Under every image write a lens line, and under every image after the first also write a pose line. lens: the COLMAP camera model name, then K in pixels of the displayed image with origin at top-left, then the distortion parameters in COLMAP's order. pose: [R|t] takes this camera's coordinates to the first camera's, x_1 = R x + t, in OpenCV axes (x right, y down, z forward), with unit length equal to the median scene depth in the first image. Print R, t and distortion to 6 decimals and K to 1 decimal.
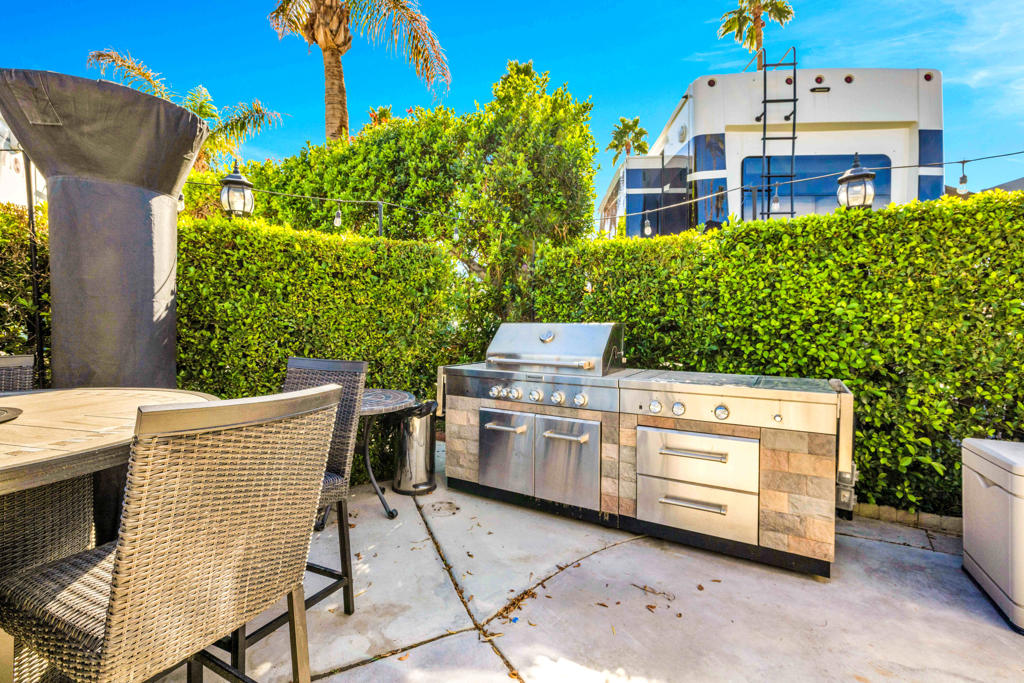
lens RADIAL K [[456.2, 0, 508.8], [0, 456.2, 329.7], [0, 0, 1]] dist [0.000327, 0.000213]
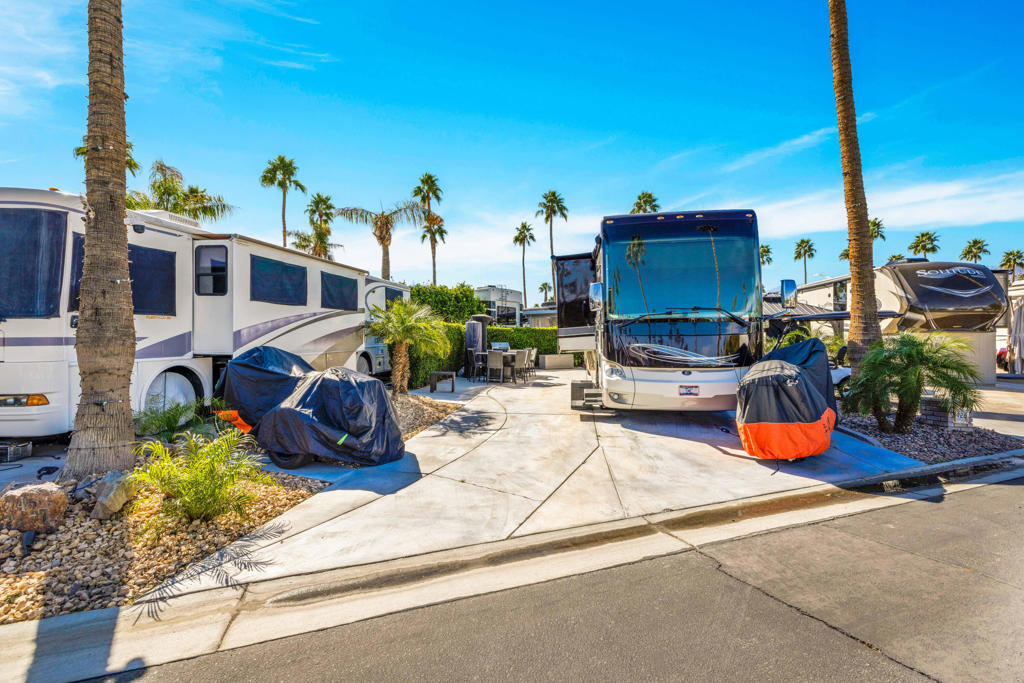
lens RADIAL K [[437.7, 0, 506.4], [0, 437.7, 332.9], [0, 0, 1]] dist [0.001579, 0.000771]
pose [[0.593850, 0.008880, 0.804527, -4.738749], [0.000739, 0.999933, -0.011582, -0.078797], [-0.804576, 0.007473, 0.593803, -2.707889]]
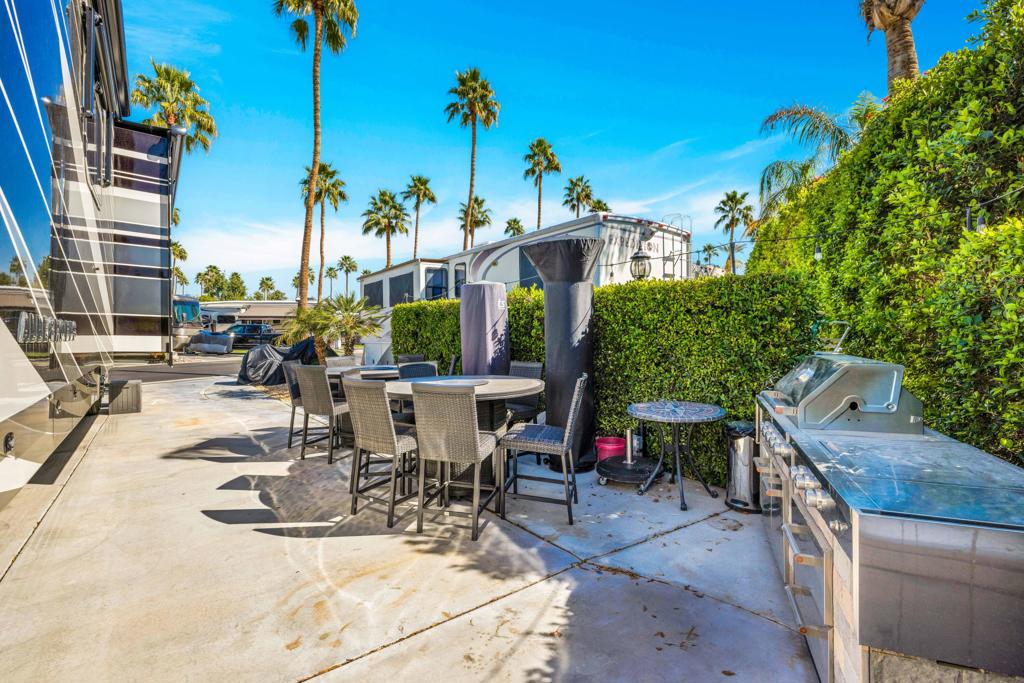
lens RADIAL K [[468.6, 0, 512.6], [0, 468.6, 343.4], [0, 0, 1]] dist [-0.002401, 0.000542]
pose [[0.171819, 0.021303, -0.984898, 0.824150], [0.000594, 0.999764, 0.021728, -0.061101], [0.985128, -0.004318, 0.171765, 0.294473]]
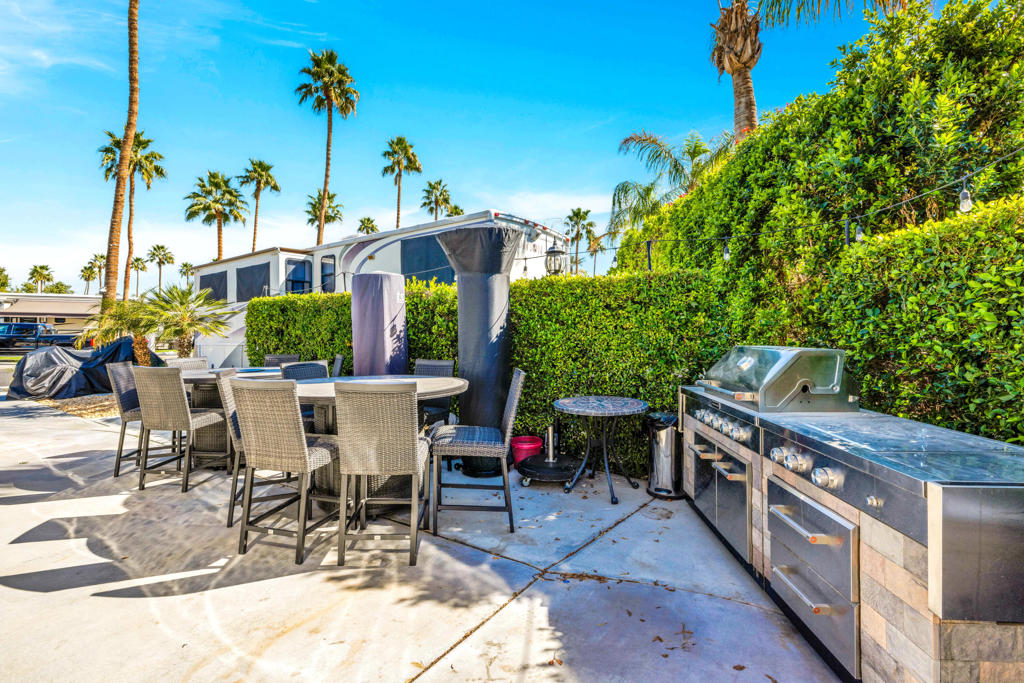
lens RADIAL K [[467.1, 0, 512.0], [0, 467.1, 341.5], [0, 0, 1]] dist [-0.002748, 0.000217]
pose [[0.465214, 0.007727, -0.885164, 0.664323], [-0.002977, 0.999970, 0.007164, -0.031437], [0.885193, -0.000697, 0.465223, 0.149789]]
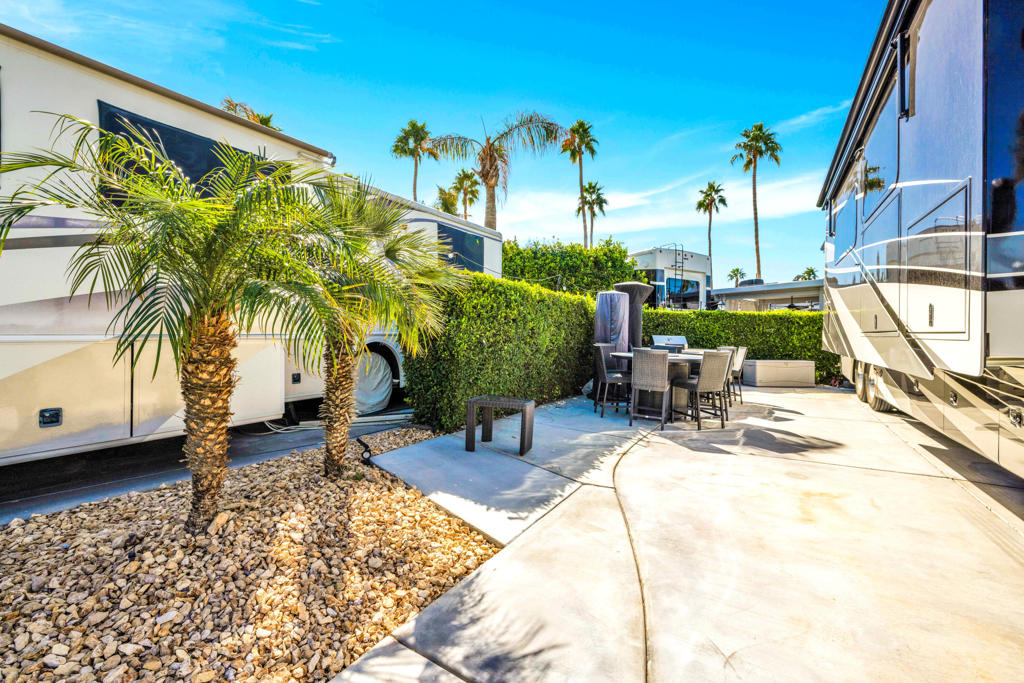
lens RADIAL K [[447.0, 0, 508.9], [0, 447.0, 332.0], [0, 0, 1]] dist [-0.002483, -0.000116]
pose [[0.846657, 0.017679, 0.531846, -2.893881], [-0.020213, 0.999795, -0.001058, -0.015313], [-0.531756, -0.009855, 0.846840, -1.374968]]
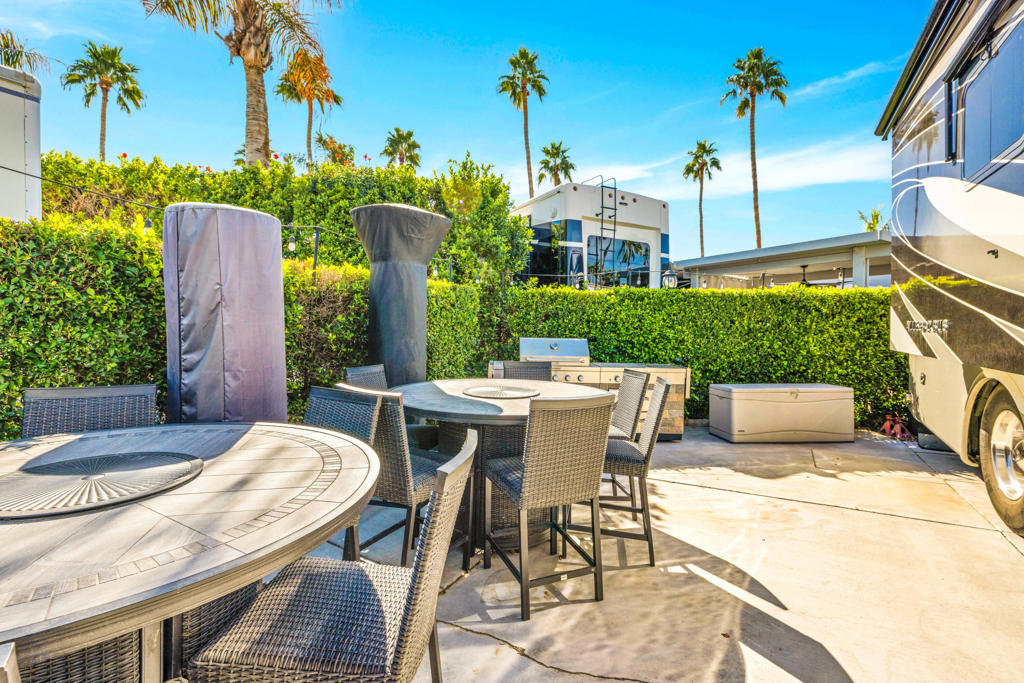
lens RADIAL K [[467.0, 0, 506.8], [0, 467.0, 330.3], [0, 0, 1]] dist [-0.000347, 0.000040]
pose [[0.845663, 0.004860, 0.533695, -1.037196], [-0.009878, 0.999930, 0.006546, -0.057155], [-0.533626, -0.010808, 0.845652, -0.471508]]
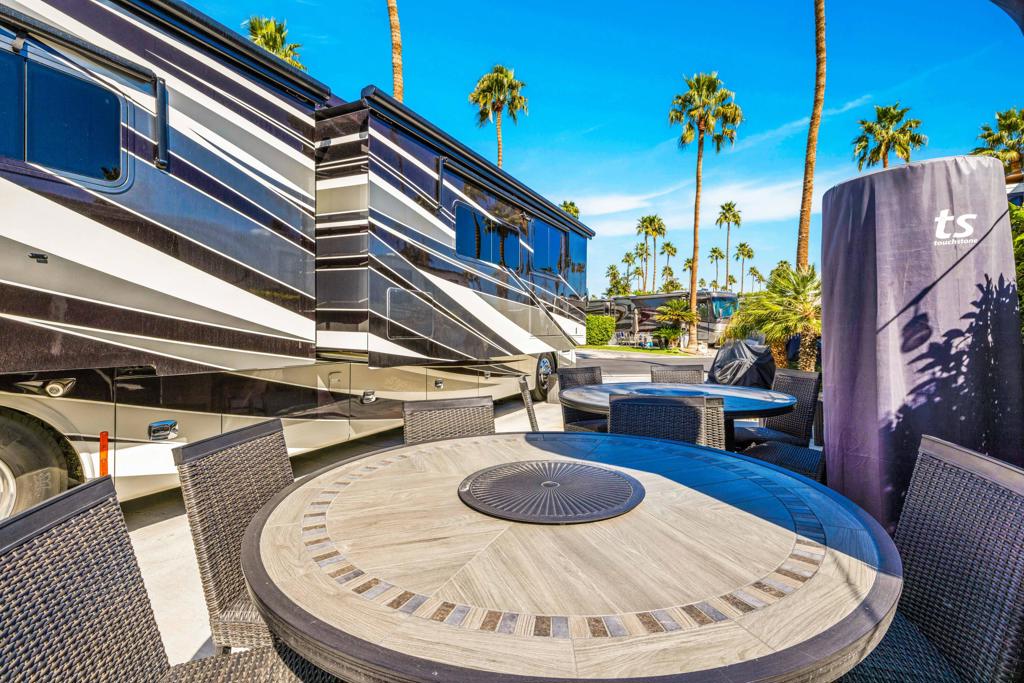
lens RADIAL K [[467.0, 0, 506.8], [0, 467.0, 330.3], [0, 0, 1]] dist [-0.000347, 0.000040]
pose [[-0.816778, 0.003955, -0.576938, -0.250827], [0.003657, 0.999992, 0.001677, -0.059937], [0.576940, -0.000741, -0.816786, 0.695613]]
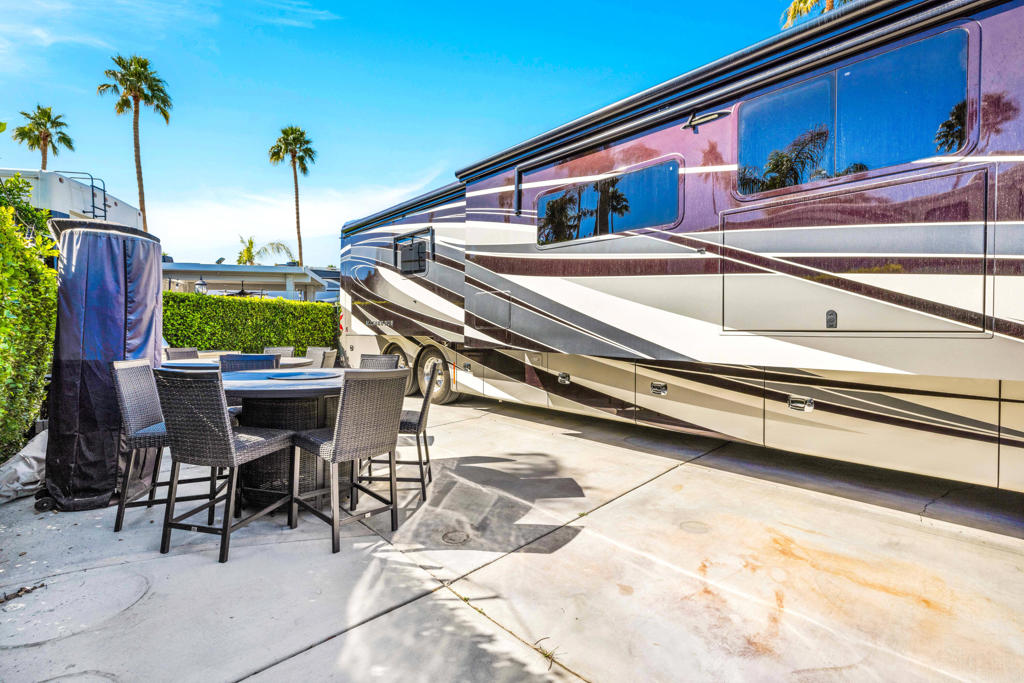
lens RADIAL K [[437.7, 0, 506.4], [0, 437.7, 332.9], [0, 0, 1]] dist [0.001579, 0.000771]
pose [[-0.275718, -0.008890, 0.961197, -2.283280], [-0.001449, 0.999960, 0.008833, -0.035233], [-0.961237, 0.001043, -0.275720, -0.112524]]
